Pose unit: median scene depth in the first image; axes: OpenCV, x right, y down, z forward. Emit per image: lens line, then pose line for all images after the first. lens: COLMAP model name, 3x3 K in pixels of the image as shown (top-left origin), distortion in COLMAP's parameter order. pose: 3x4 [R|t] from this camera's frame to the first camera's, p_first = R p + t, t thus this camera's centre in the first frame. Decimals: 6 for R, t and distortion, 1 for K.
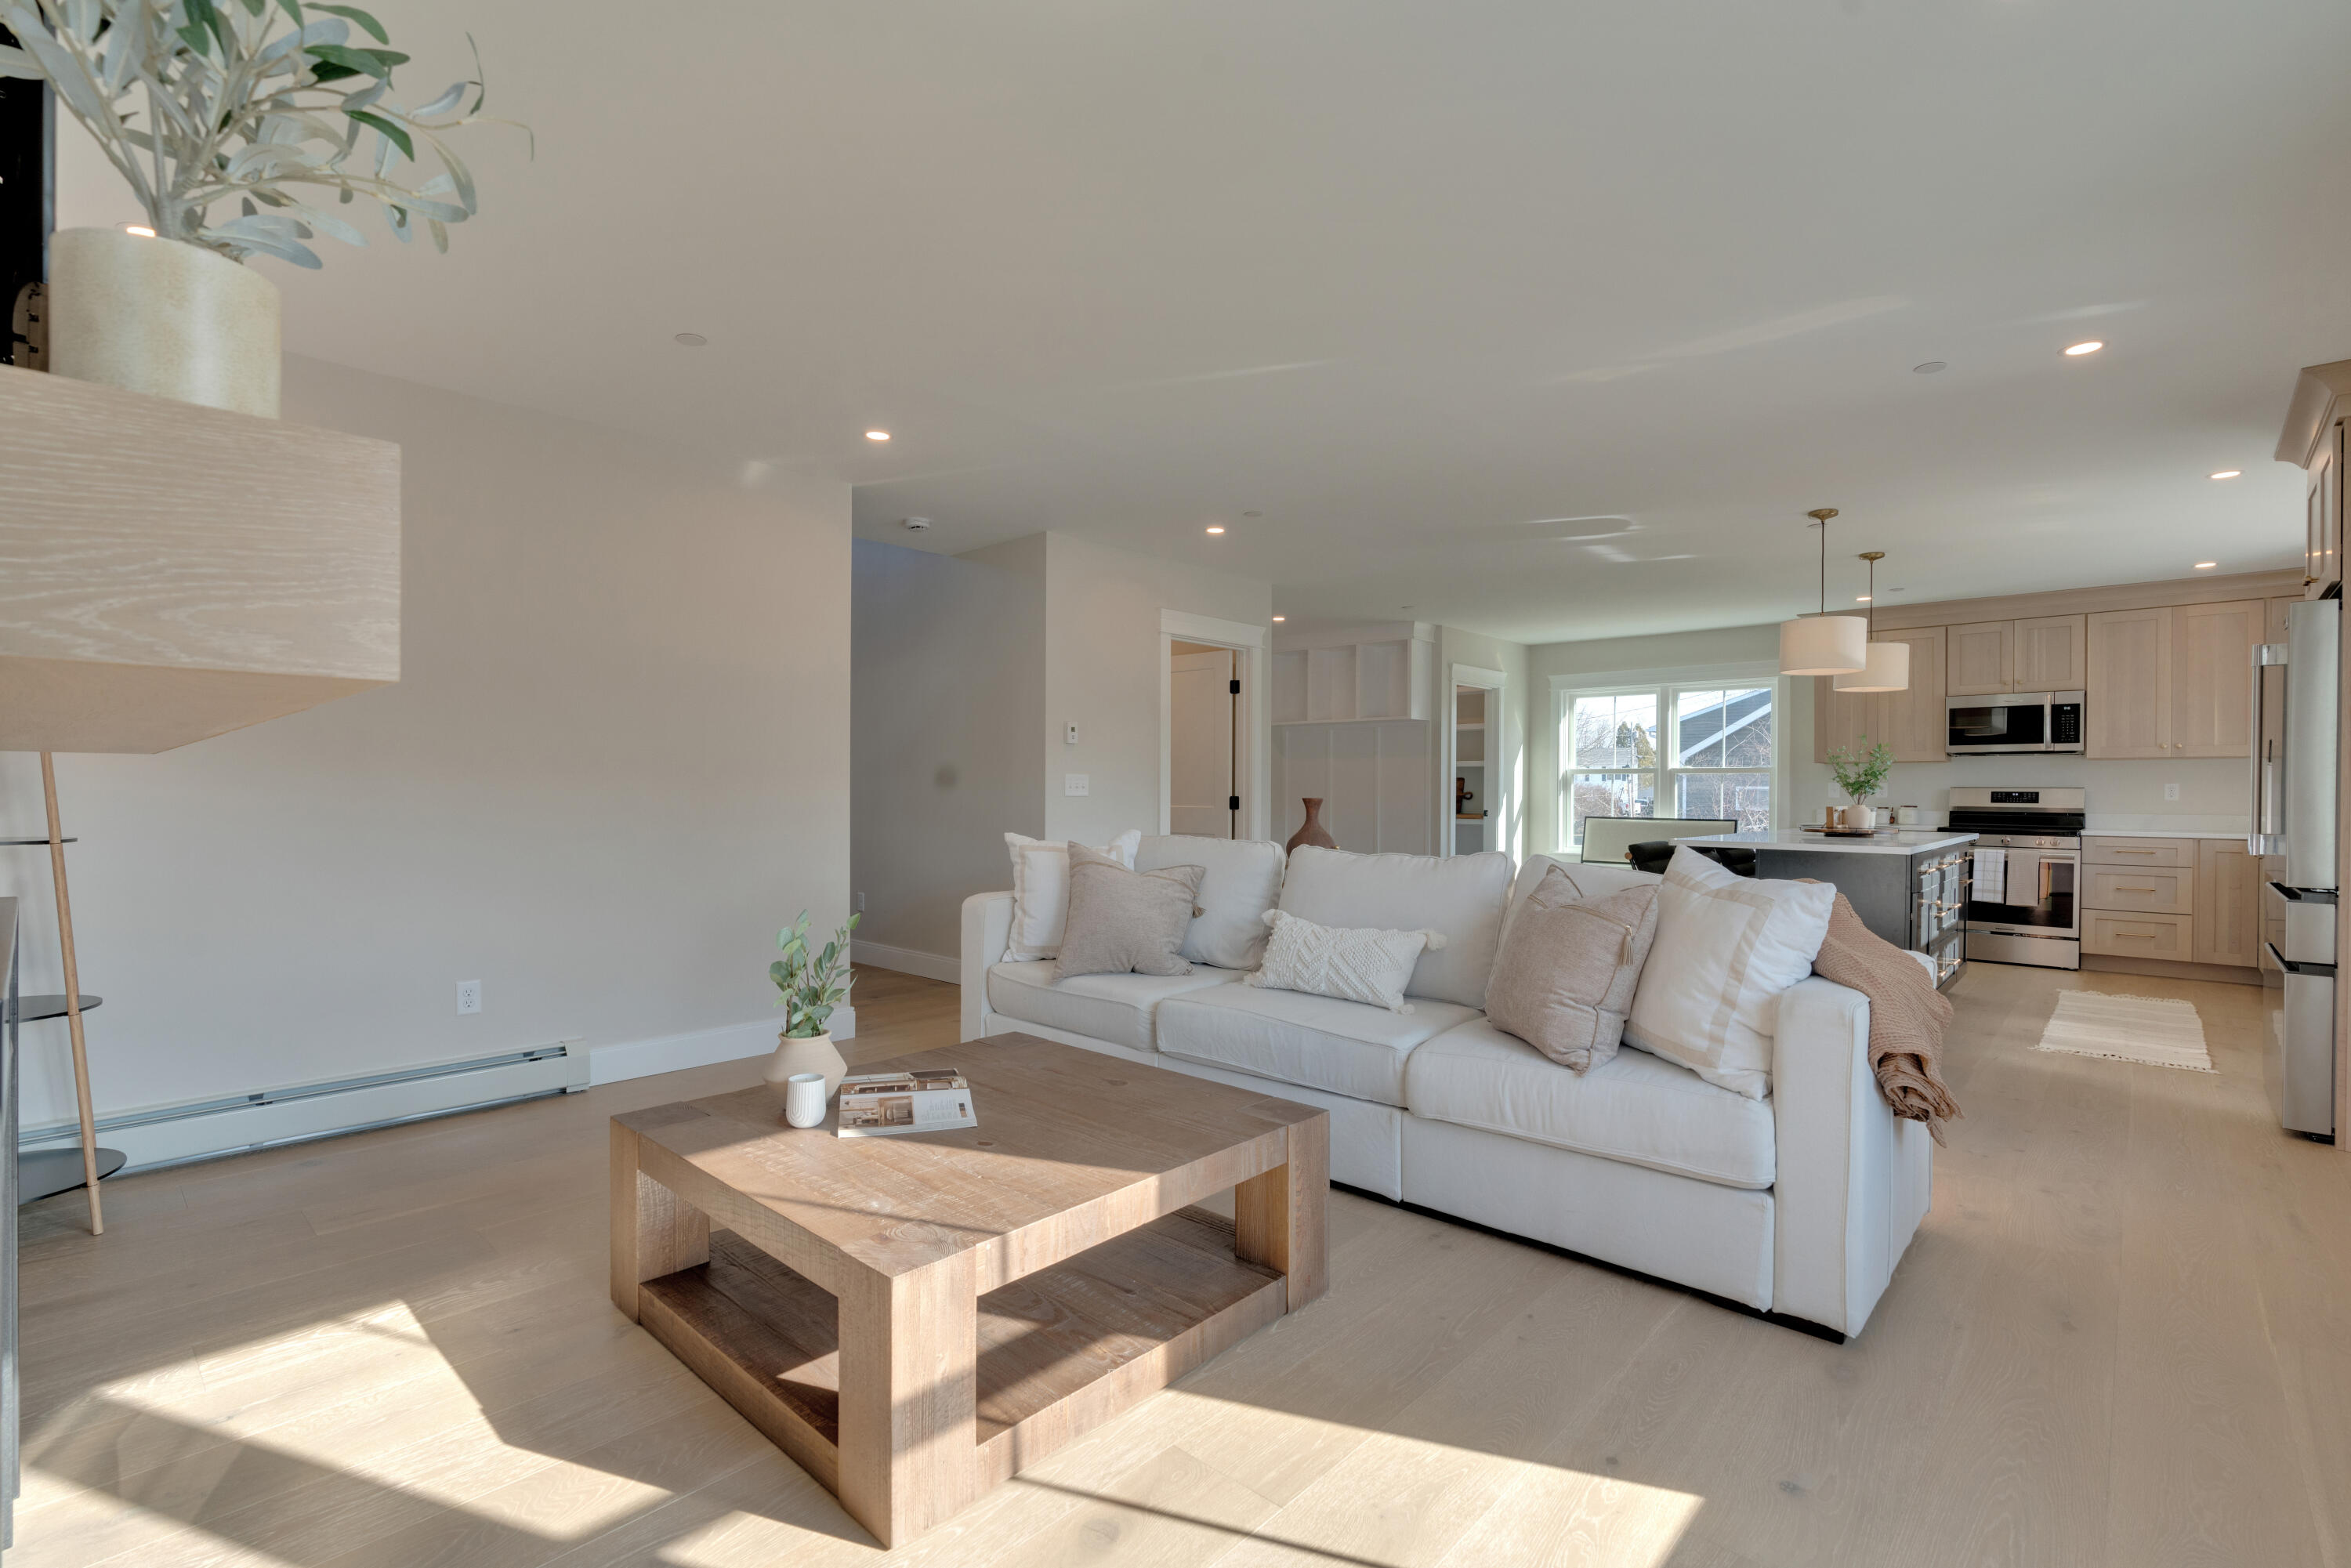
lens RADIAL K [[1070.0, 0, 1174.0], [0, 1070.0, 794.1], [0, 0, 1]] dist [-0.007966, 0.002233]
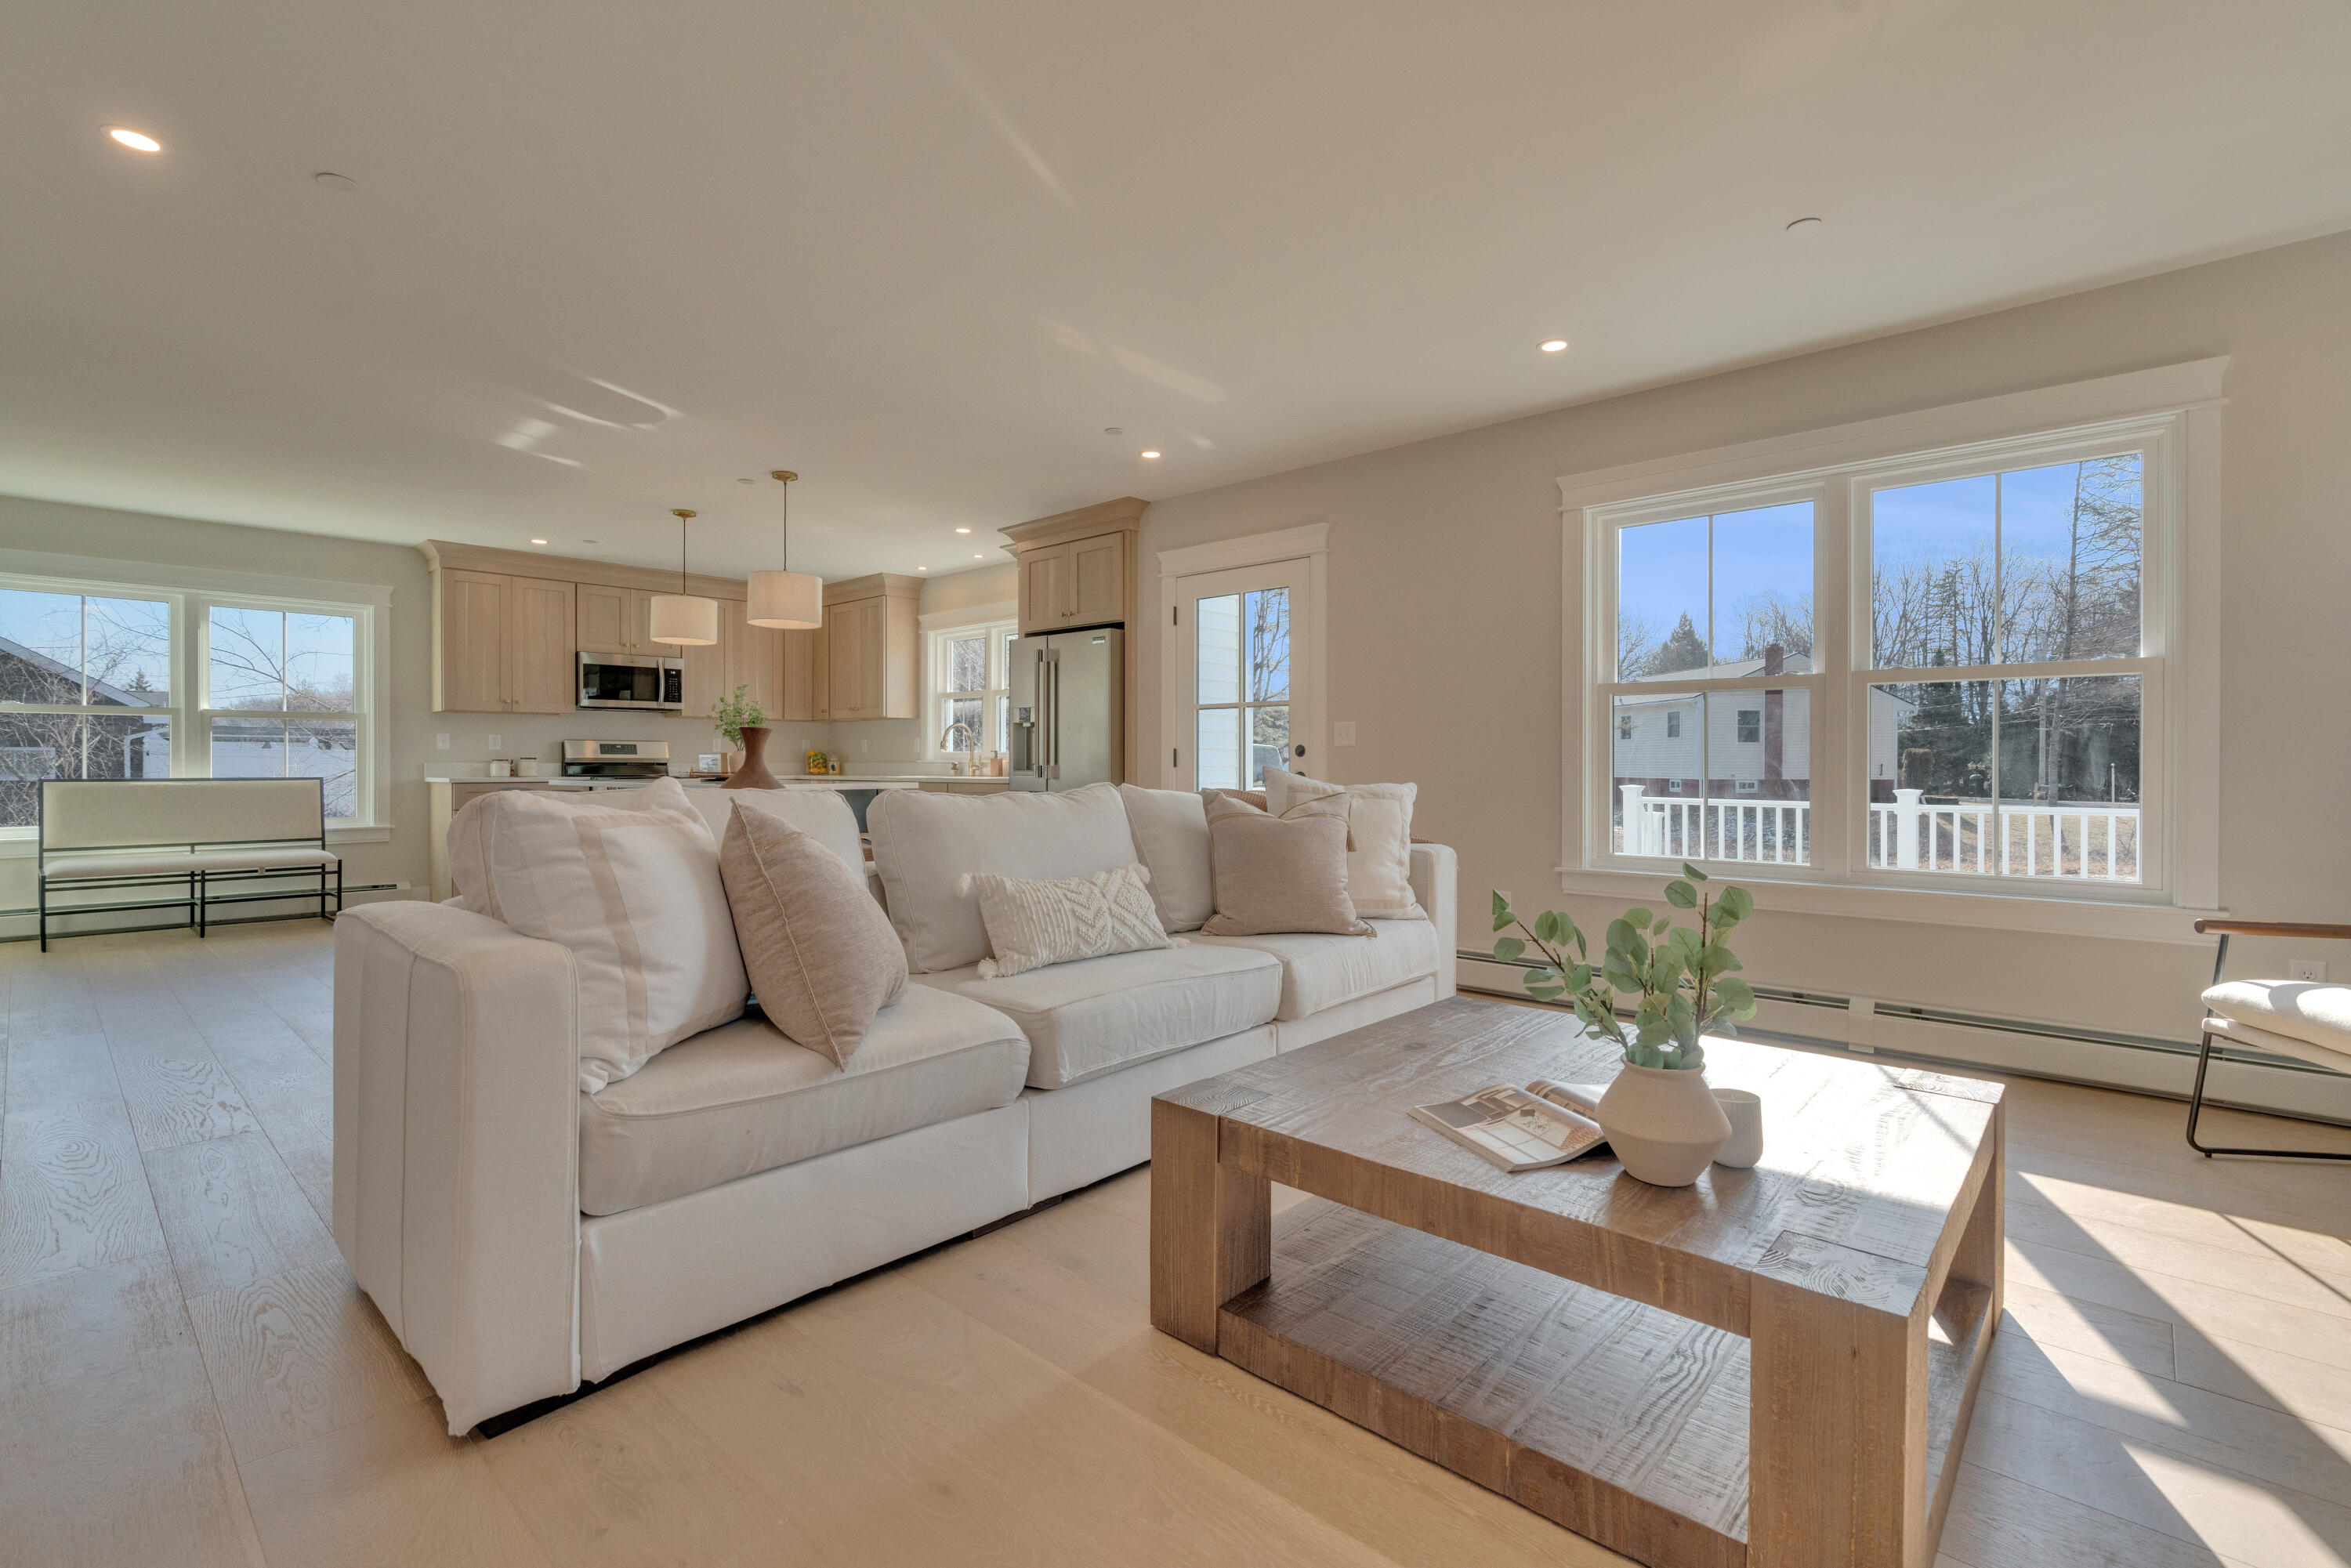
lens RADIAL K [[1070.0, 0, 1186.4], [0, 1070.0, 770.9], [0, 0, 1]] dist [-0.007966, 0.002233]
pose [[-0.004093, -0.013030, 0.999907, -0.341879], [0.003021, 0.999910, 0.013043, 0.013840], [-0.999987, 0.003074, -0.004053, 0.446470]]
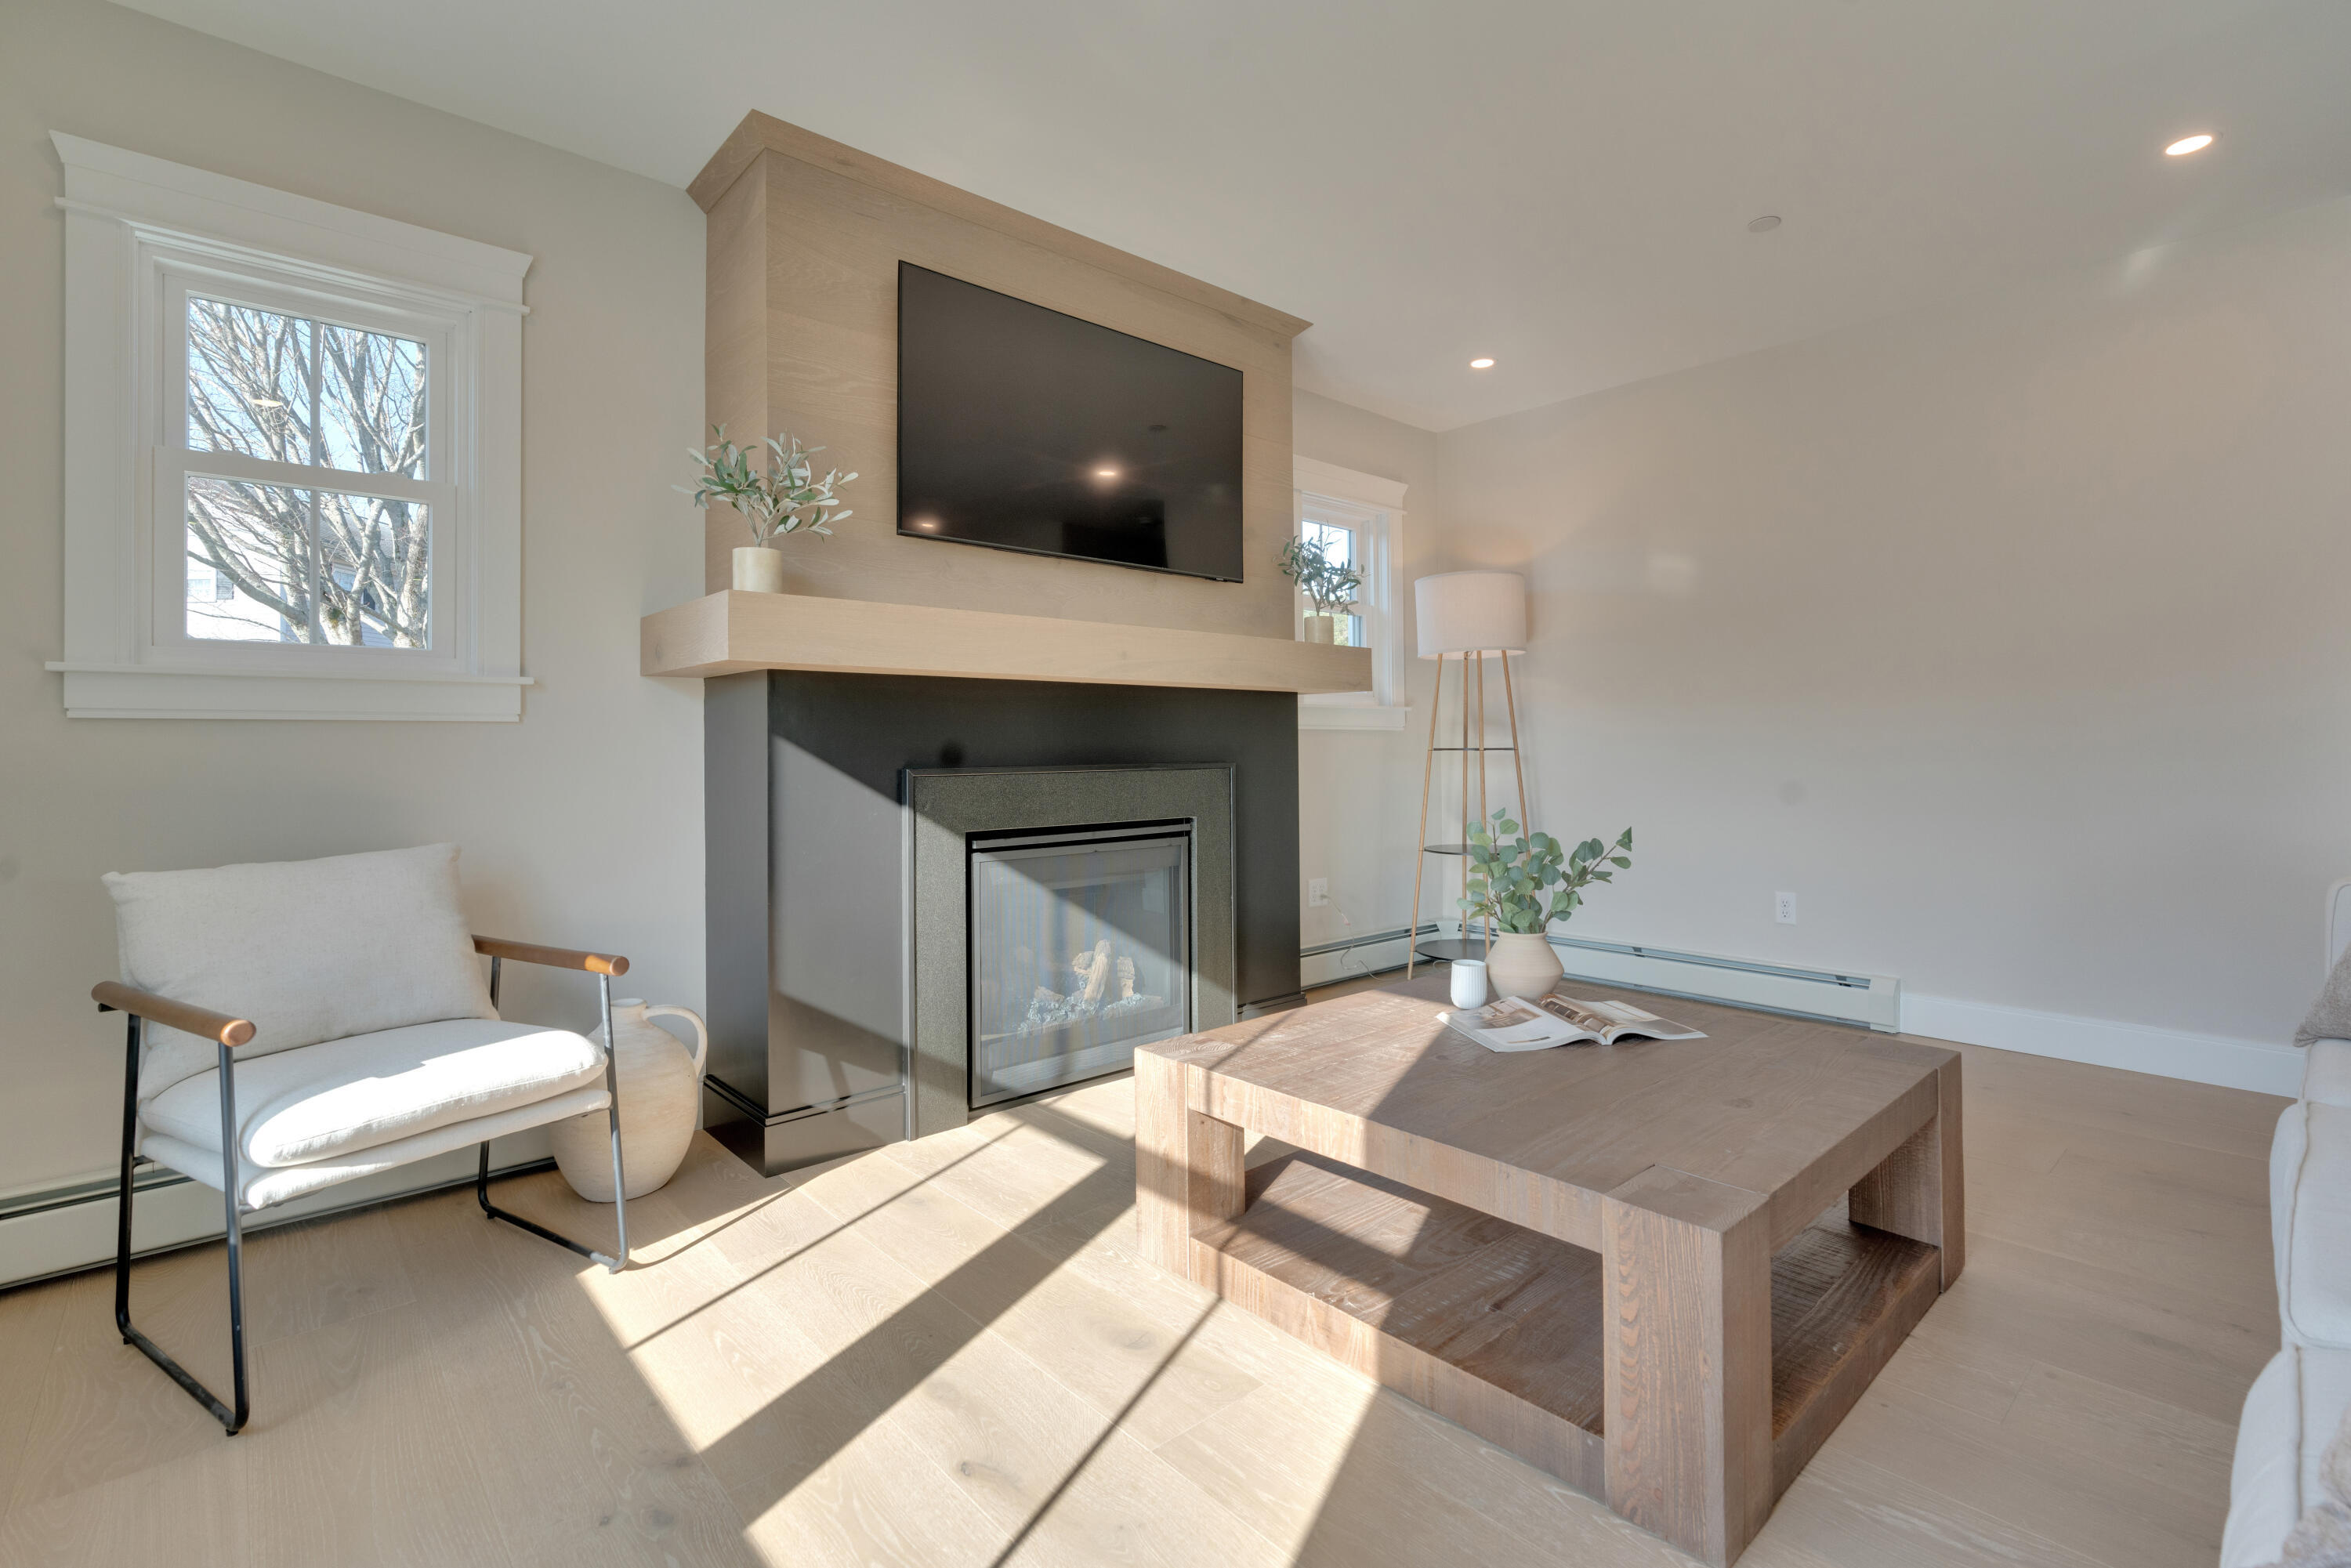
lens RADIAL K [[1066.7, 0, 1176.5], [0, 1066.7, 729.3], [0, 0, 1]] dist [-0.010039, 0.004568]
pose [[-0.098917, -0.022309, -0.994846, 0.244974], [0.003360, 0.999735, -0.022753, 0.018639], [0.995090, -0.005593, -0.098816, 0.269816]]
